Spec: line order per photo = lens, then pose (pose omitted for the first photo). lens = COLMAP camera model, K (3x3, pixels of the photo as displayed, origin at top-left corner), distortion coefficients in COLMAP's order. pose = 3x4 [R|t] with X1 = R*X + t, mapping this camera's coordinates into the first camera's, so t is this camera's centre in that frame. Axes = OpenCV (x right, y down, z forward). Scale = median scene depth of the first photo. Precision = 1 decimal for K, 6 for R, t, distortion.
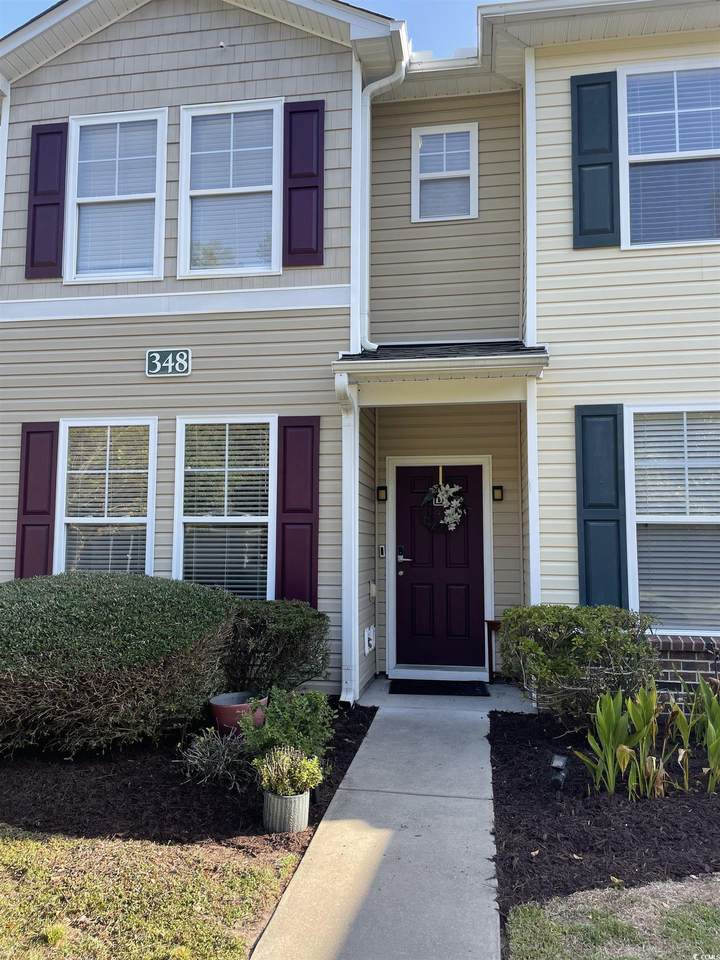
lens RADIAL K [[722.0, 0, 359.7], [0, 722.0, 479.7], [0, 0, 1]] dist [0.031180, -0.022697]
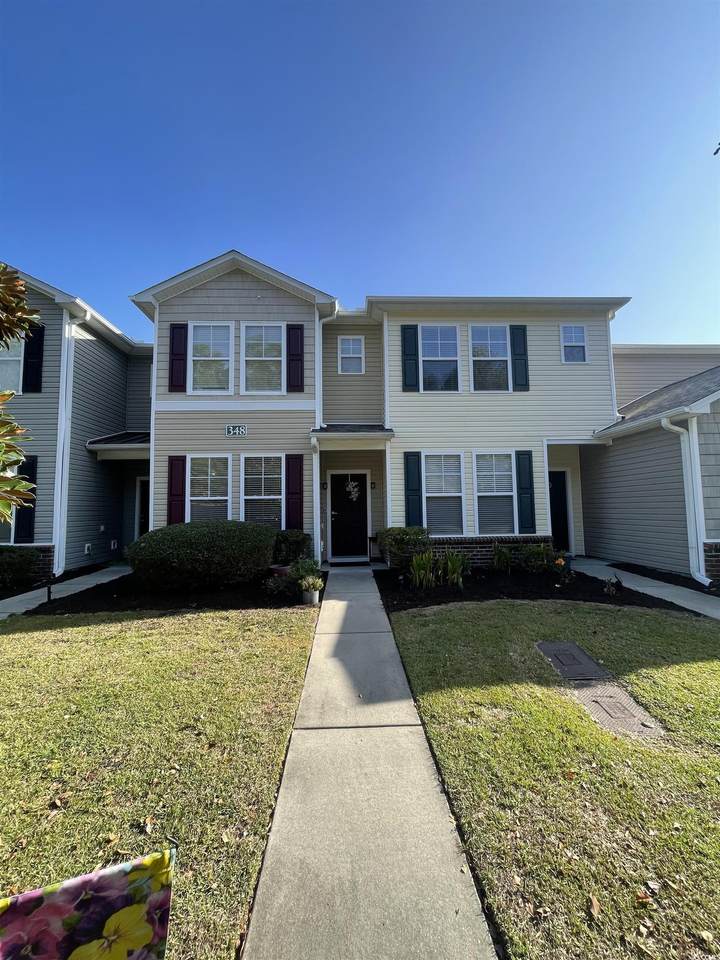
lens RADIAL K [[388.1, 0, 358.8], [0, 388.1, 479.3], [0, 0, 1]] dist [-0.000444, 0.000010]
pose [[0.980930, -0.005102, 0.194292, -0.123575], [0.003320, 0.999949, 0.009494, -0.015486], [-0.194331, -0.008668, 0.980898, -0.316835]]
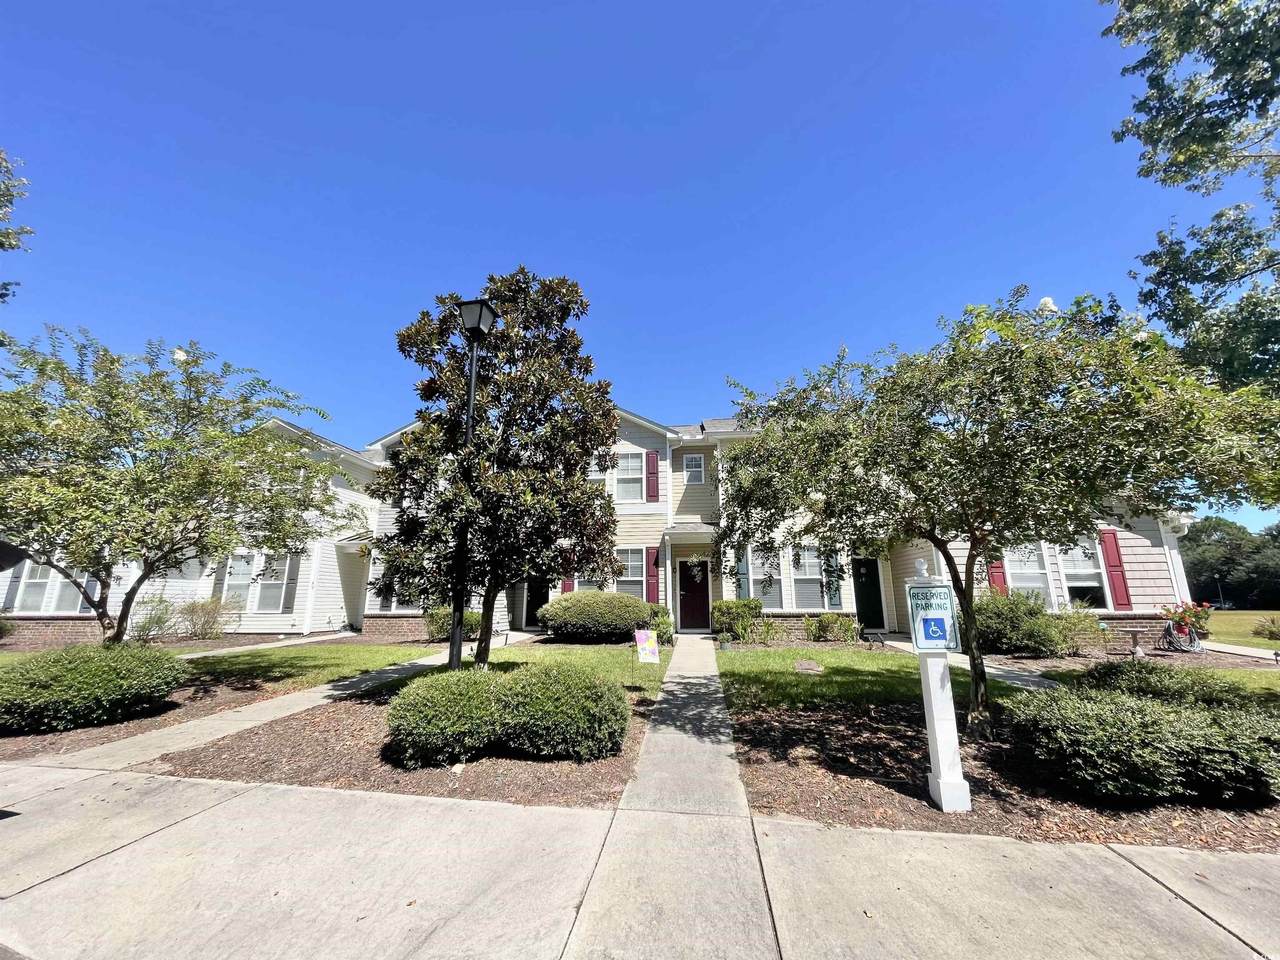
lens RADIAL K [[520.8, 0, 633.8], [0, 520.8, 479.9], [0, 0, 1]] dist [-0.005635, 0.000020]
pose [[0.998989, 0.006575, 0.044466, -0.270346], [-0.000077, 0.989495, -0.144567, -0.044430], [-0.044950, 0.144417, 0.988495, -1.346491]]
